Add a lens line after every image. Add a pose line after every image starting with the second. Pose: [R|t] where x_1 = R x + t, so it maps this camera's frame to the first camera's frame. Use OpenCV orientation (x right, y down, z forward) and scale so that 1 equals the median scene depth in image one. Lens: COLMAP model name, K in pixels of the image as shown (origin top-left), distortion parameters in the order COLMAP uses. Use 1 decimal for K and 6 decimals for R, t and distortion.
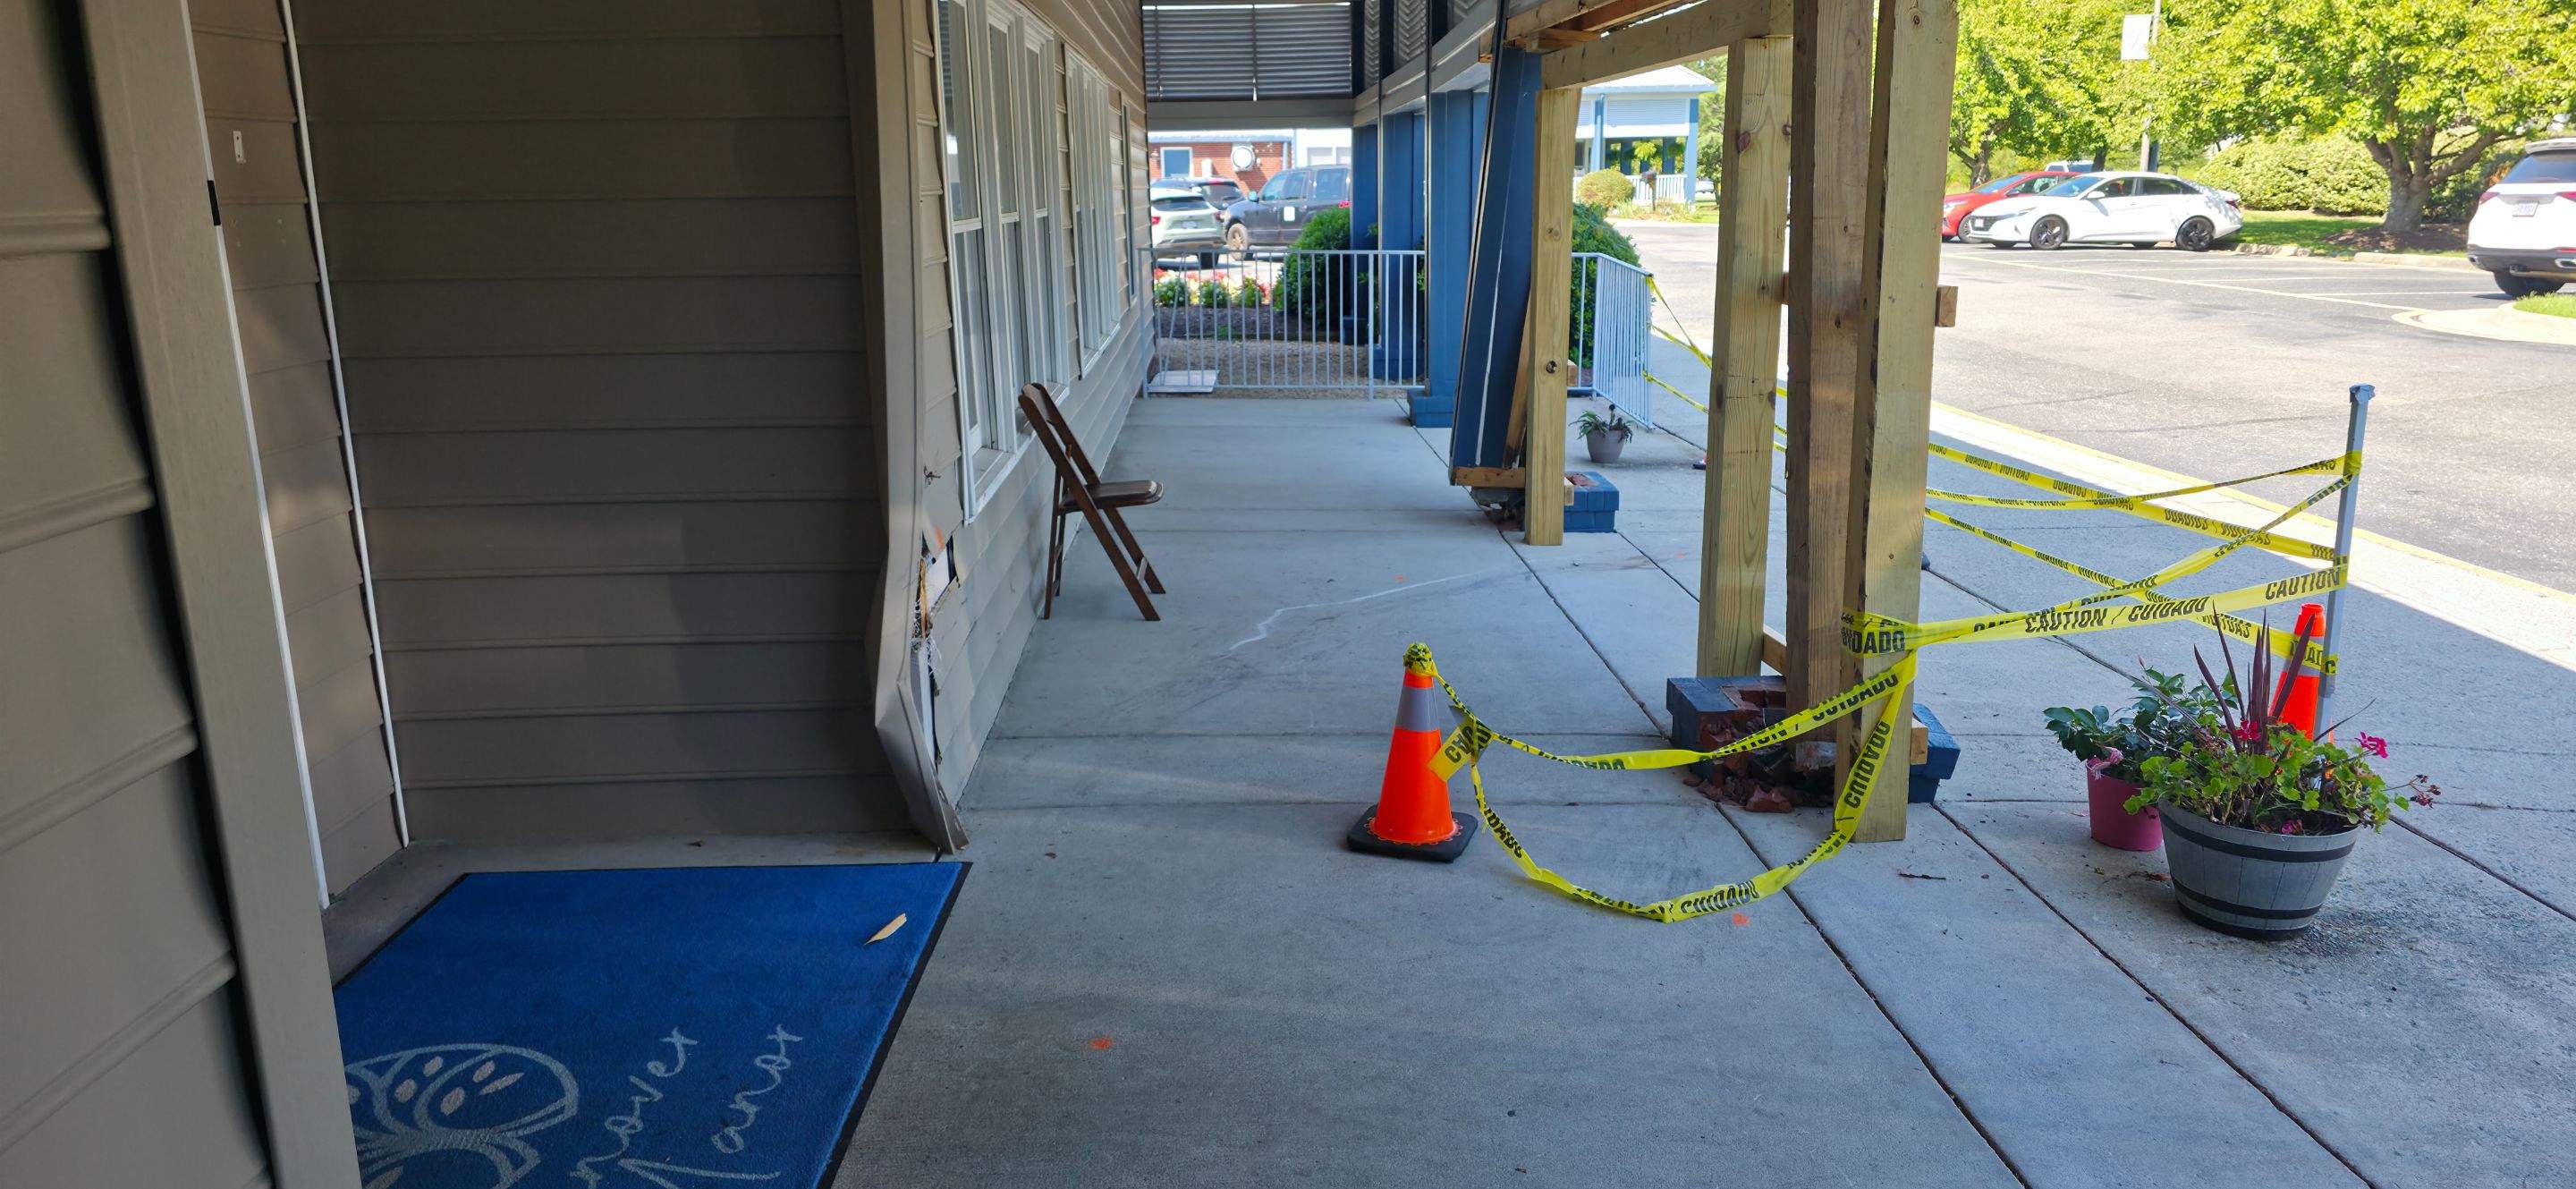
lens RADIAL K [[1691.8, 0, 1296.0], [0, 1691.8, 597.1], [0, 0, 1]] dist [0.076656, -0.077585]
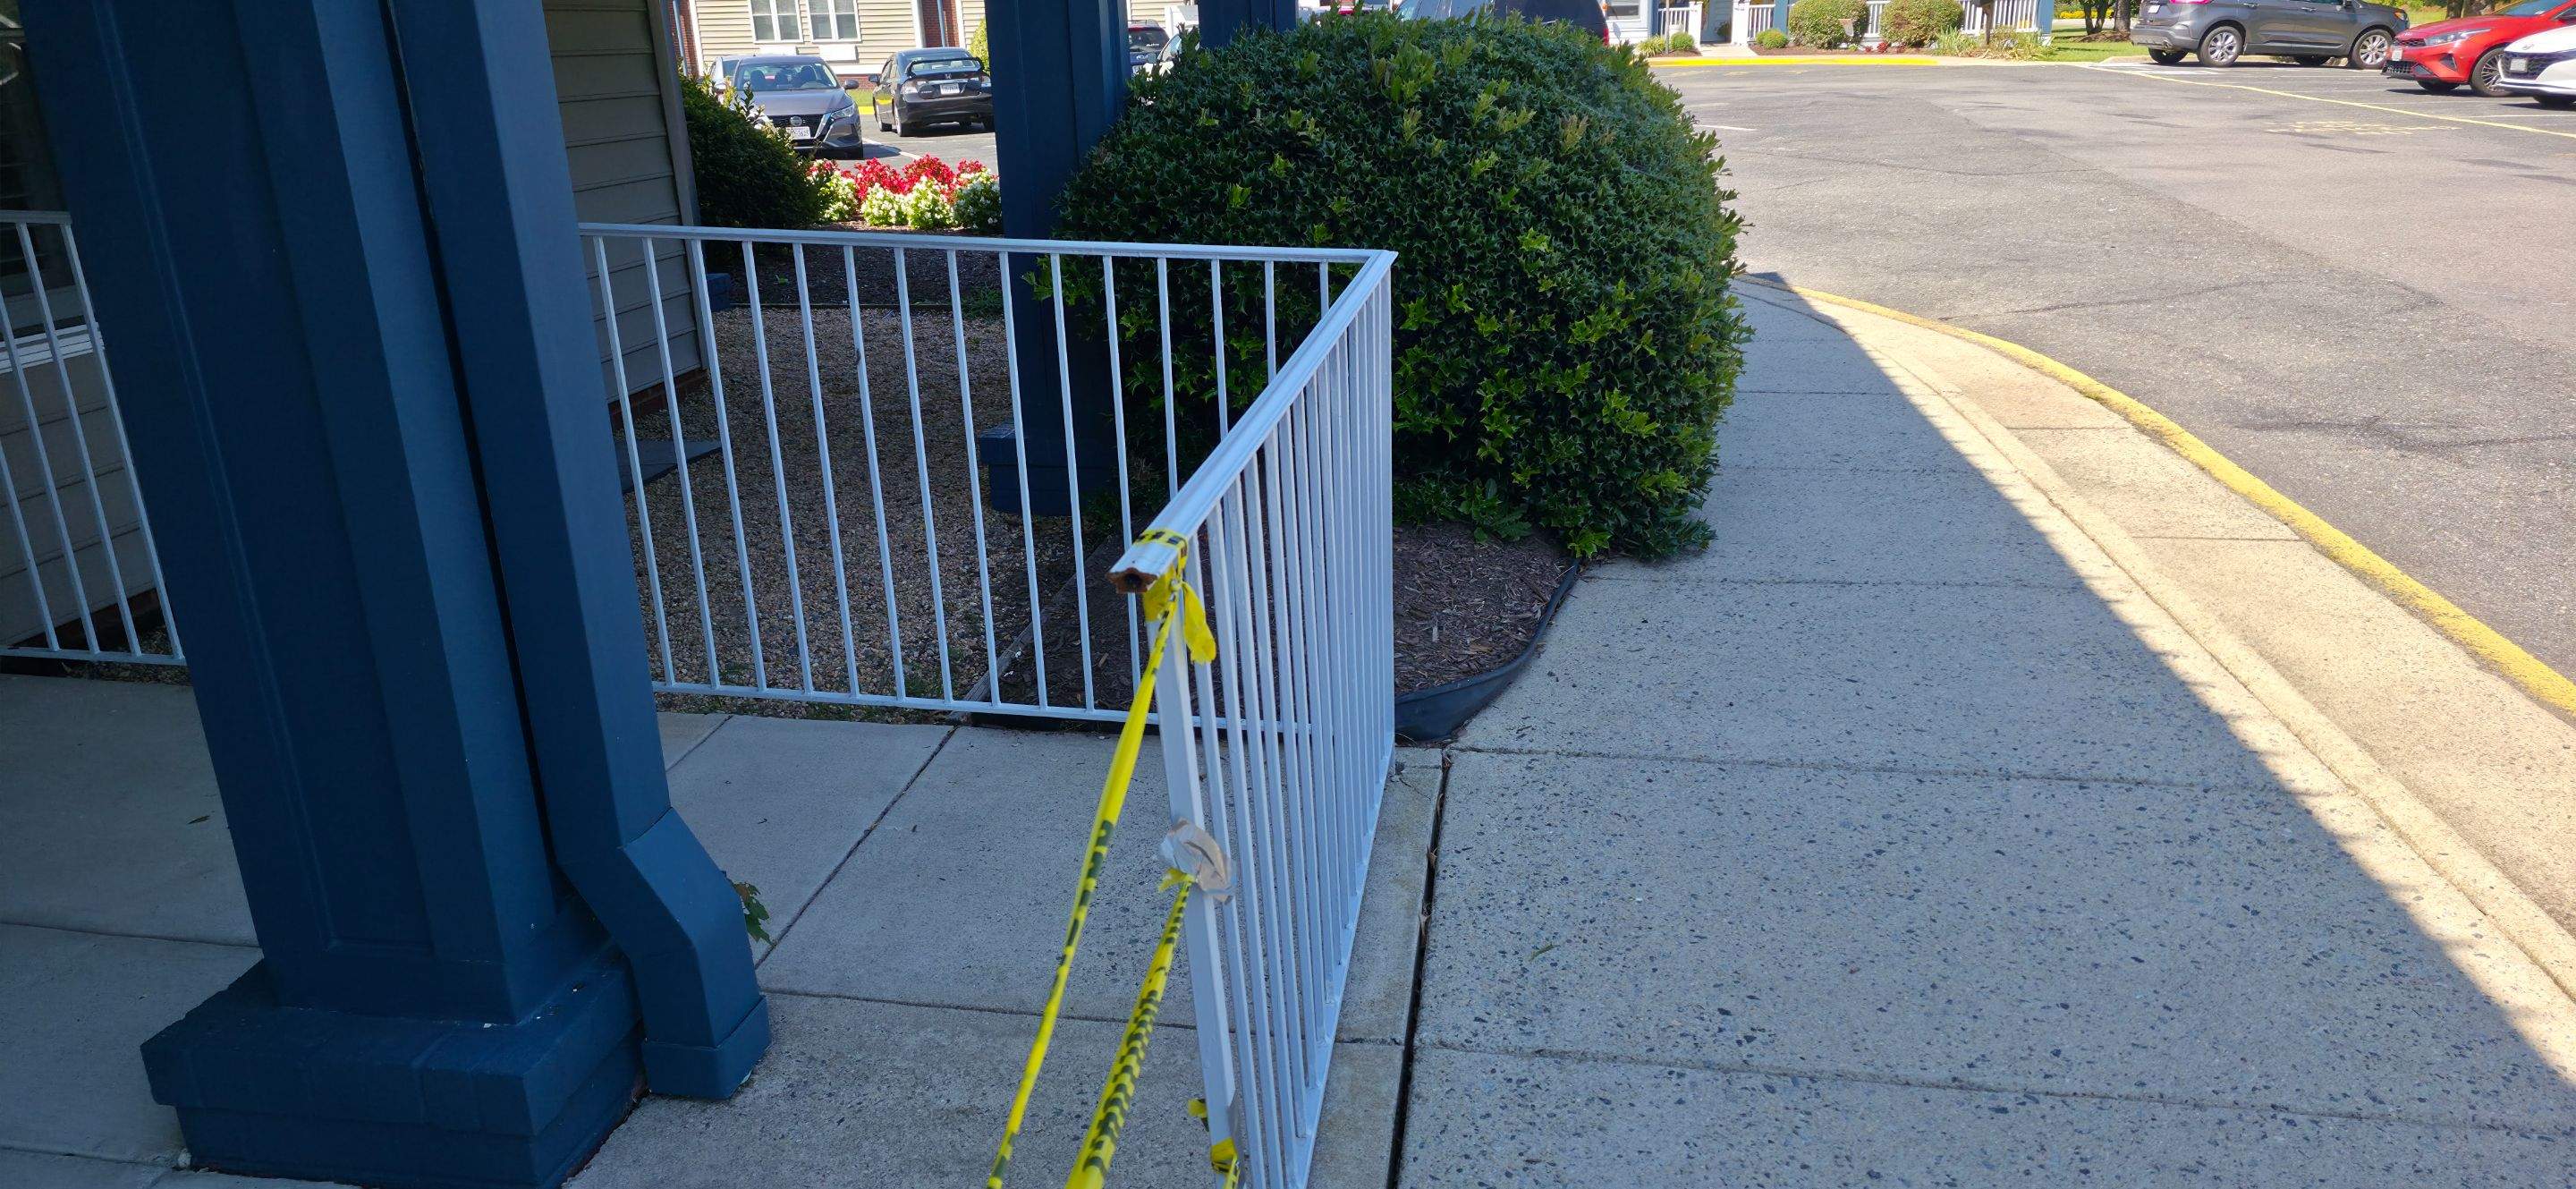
lens RADIAL K [[1691.8, 0, 1260.8], [0, 1691.8, 561.9], [0, 0, 1]] dist [0.076656, -0.077585]
pose [[0.981141, 0.049926, -0.186735, 0.155548], [-0.036943, 0.996693, 0.072373, -0.127949], [0.189730, -0.064110, 0.979741, 0.555422]]
